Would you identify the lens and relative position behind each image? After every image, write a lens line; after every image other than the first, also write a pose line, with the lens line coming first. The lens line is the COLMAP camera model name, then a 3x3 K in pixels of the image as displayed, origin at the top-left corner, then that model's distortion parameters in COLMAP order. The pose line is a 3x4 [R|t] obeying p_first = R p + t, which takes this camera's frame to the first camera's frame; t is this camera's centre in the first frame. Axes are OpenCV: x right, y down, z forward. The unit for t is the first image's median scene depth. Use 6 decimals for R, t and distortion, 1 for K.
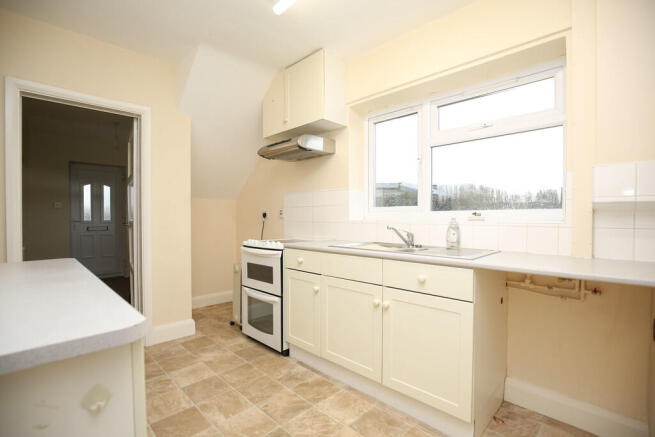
lens RADIAL K [[303.1, 0, 326.1], [0, 303.1, 217.4], [0, 0, 1]] dist [-0.003936, -0.000553]
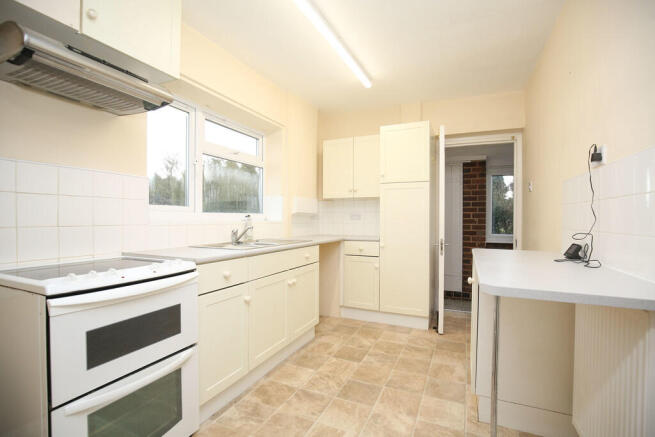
lens RADIAL K [[303.1, 0, 325.7], [0, 303.1, 220.6], [0, 0, 1]] dist [-0.003936, -0.000553]
pose [[-0.323276, -0.005697, 0.946288, -1.083675], [0.002421, 0.999974, 0.006847, 0.002796], [-0.946302, 0.004504, -0.323254, 1.231165]]
